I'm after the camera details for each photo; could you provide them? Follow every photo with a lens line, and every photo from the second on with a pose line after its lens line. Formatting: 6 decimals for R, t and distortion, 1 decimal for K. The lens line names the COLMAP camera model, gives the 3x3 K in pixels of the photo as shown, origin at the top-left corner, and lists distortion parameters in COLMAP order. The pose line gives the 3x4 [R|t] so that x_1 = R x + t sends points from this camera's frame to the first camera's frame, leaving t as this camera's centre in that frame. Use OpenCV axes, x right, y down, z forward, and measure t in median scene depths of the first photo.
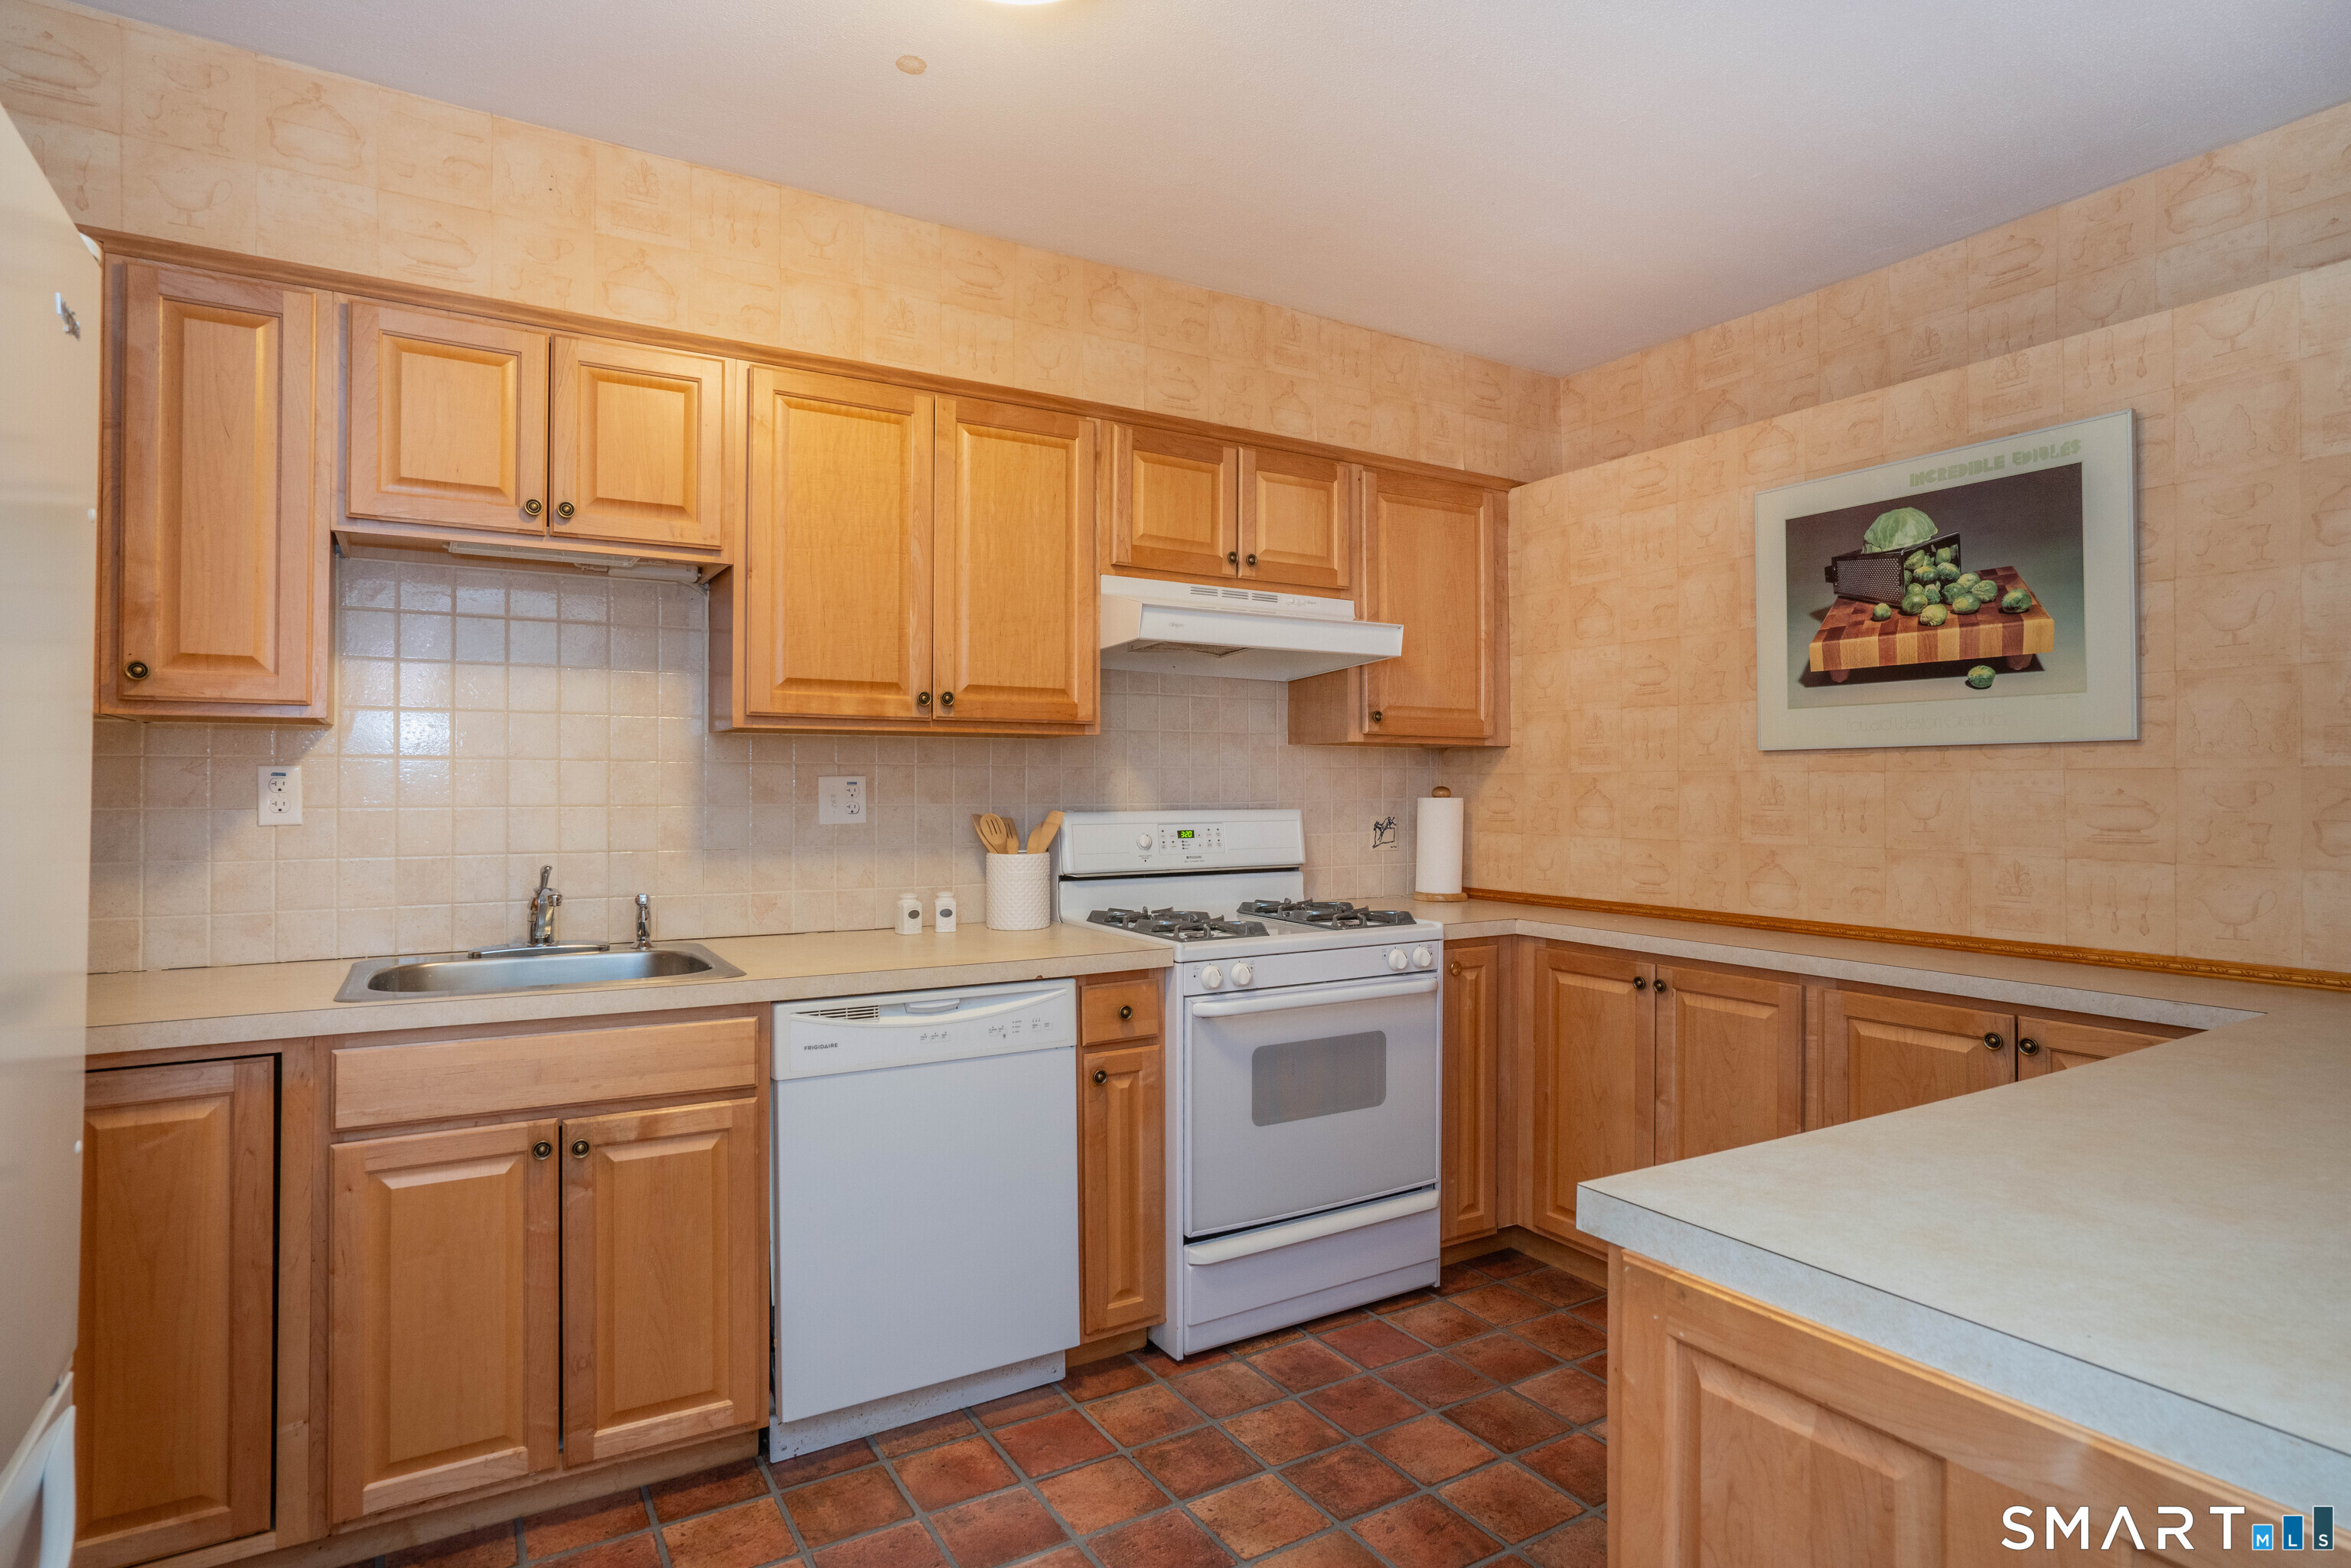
lens RADIAL K [[1252.7, 0, 1192.0], [0, 1252.7, 774.8], [0, 0, 1]] dist [-0.012048, -0.000294]
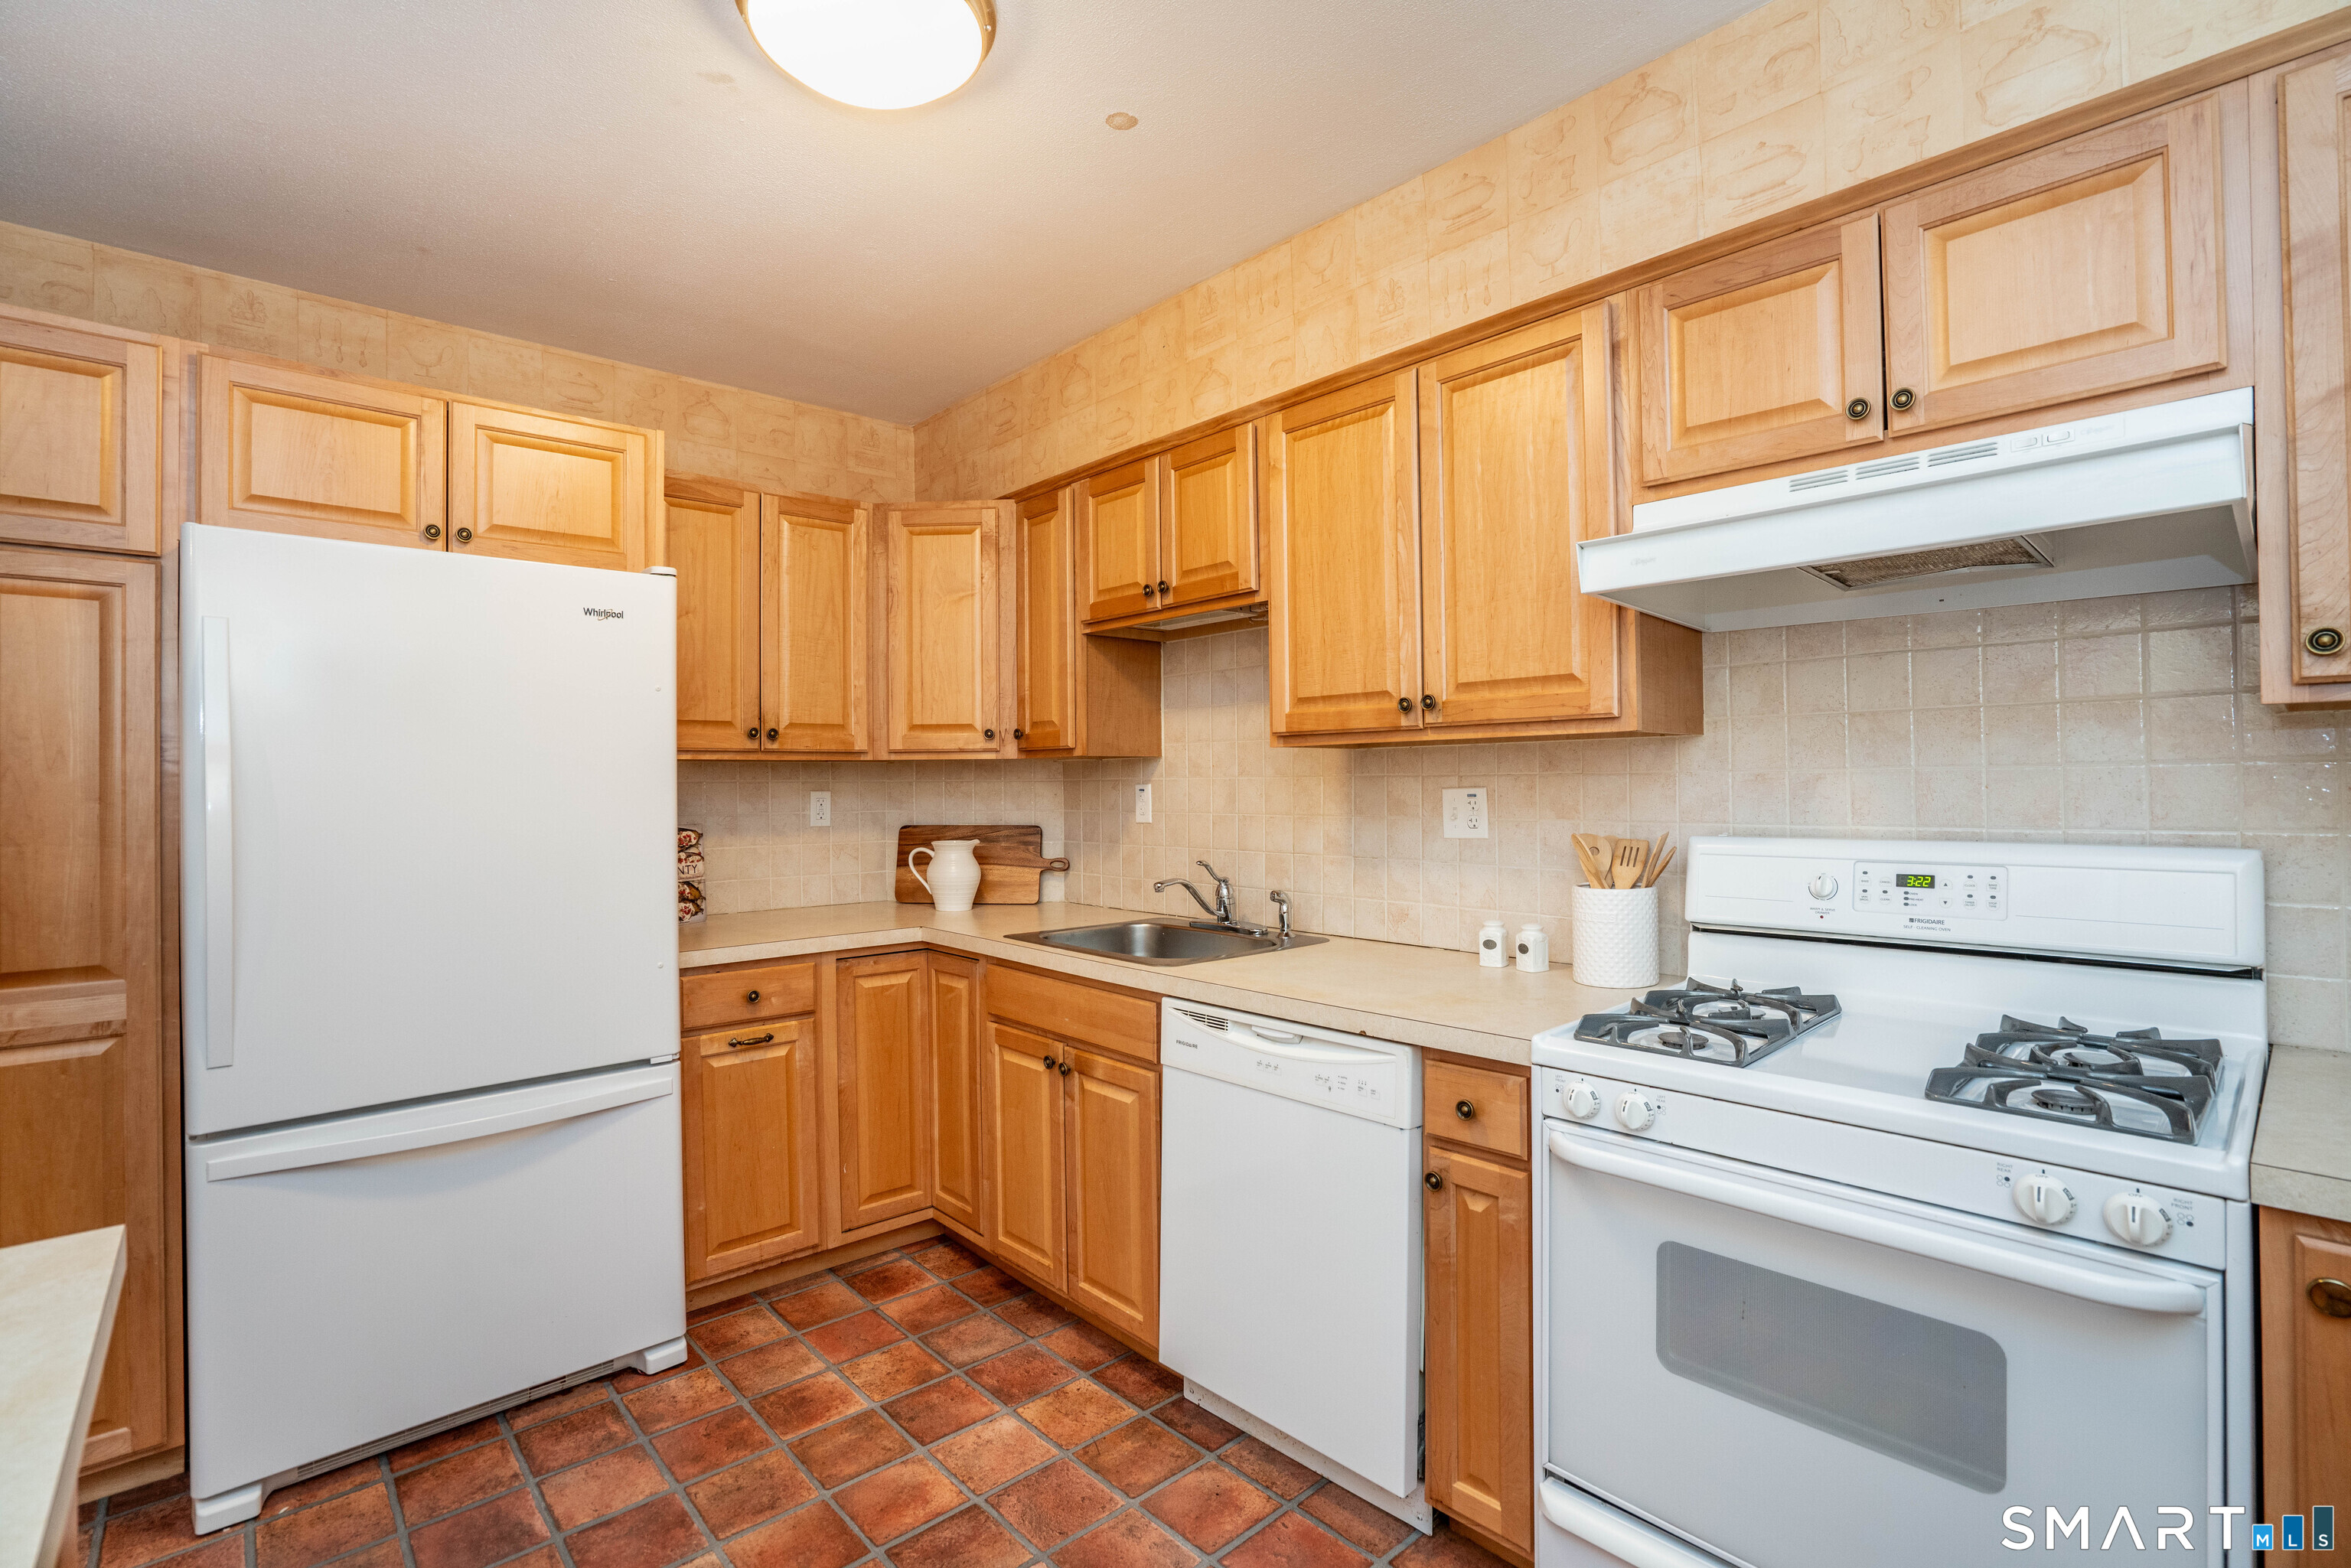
lens RADIAL K [[1074.9, 0, 1150.8], [0, 1074.9, 779.6], [0, 0, 1]] dist [-0.036507, 0.005031]
pose [[0.180536, -0.005506, -0.983553, 0.536540], [0.020832, 0.999781, -0.001773, -0.009790], [0.983348, -0.020169, 0.180612, 0.700208]]
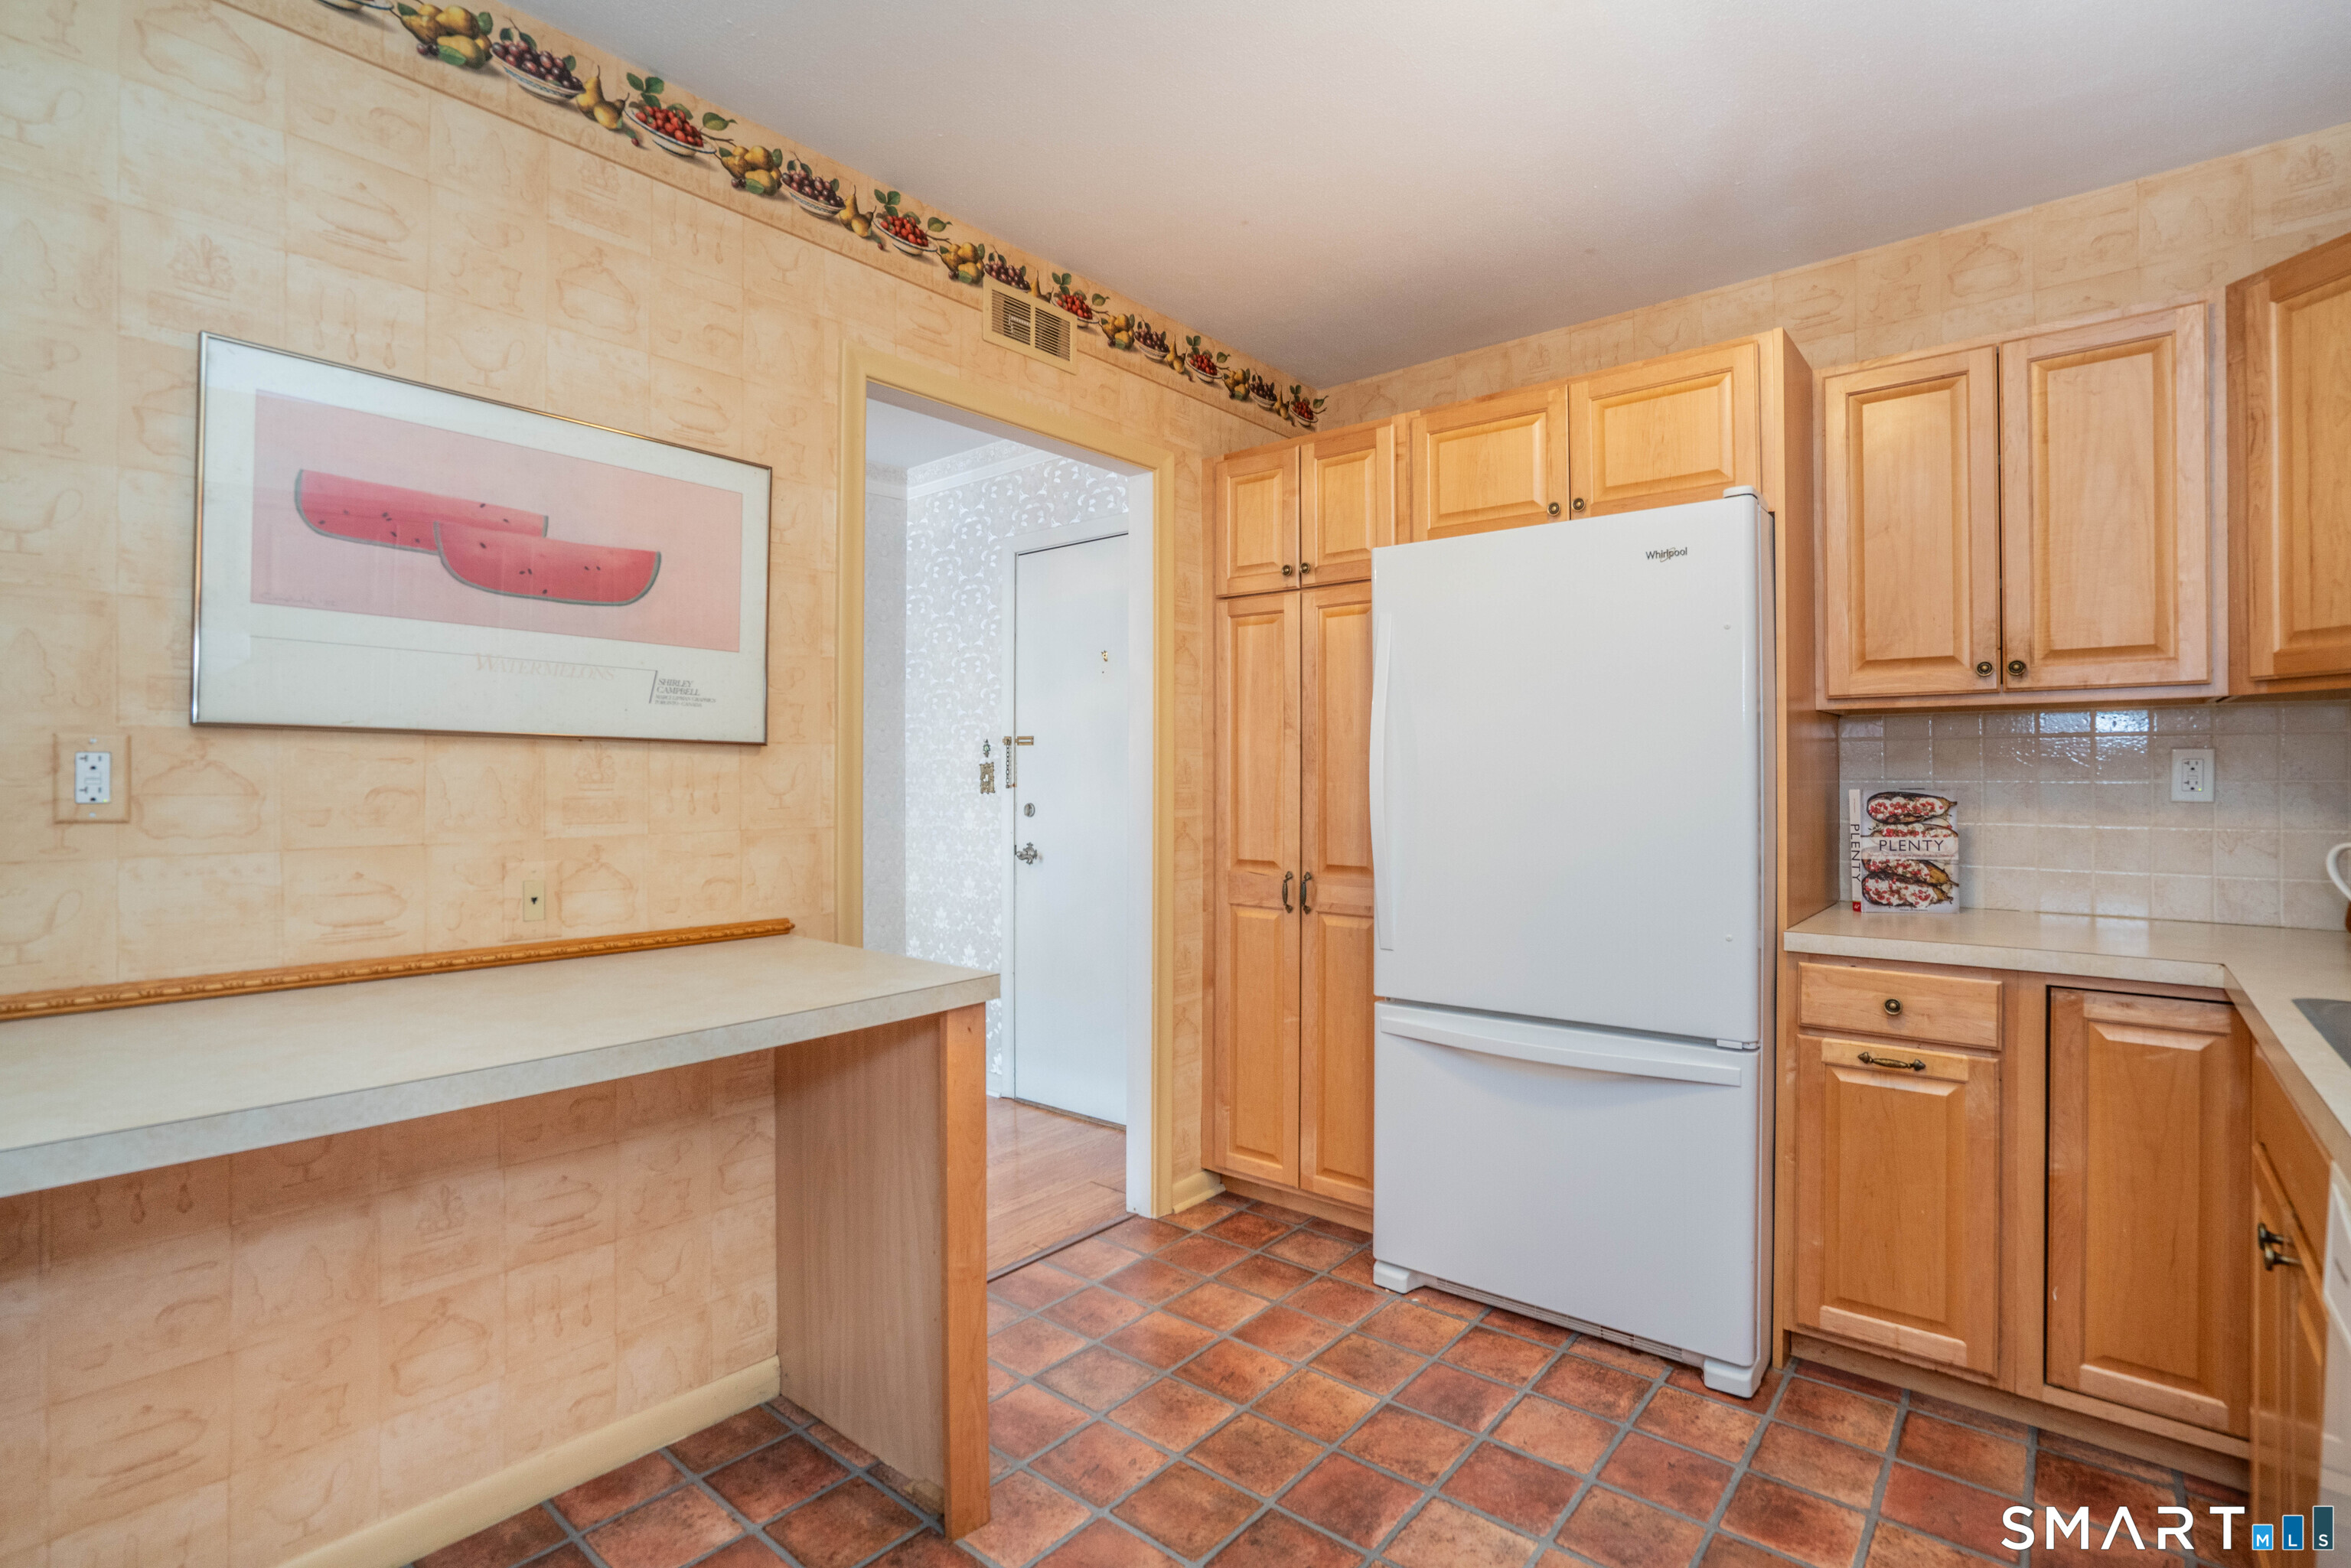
lens RADIAL K [[1074.9, 0, 1172.5], [0, 1074.9, 779.8], [0, 0, 1]] dist [-0.036507, 0.005031]
pose [[-0.948583, -0.002667, -0.316518, 0.230574], [0.001066, 0.999932, -0.011621, 0.026705], [0.316527, -0.011361, -0.948515, 1.068830]]
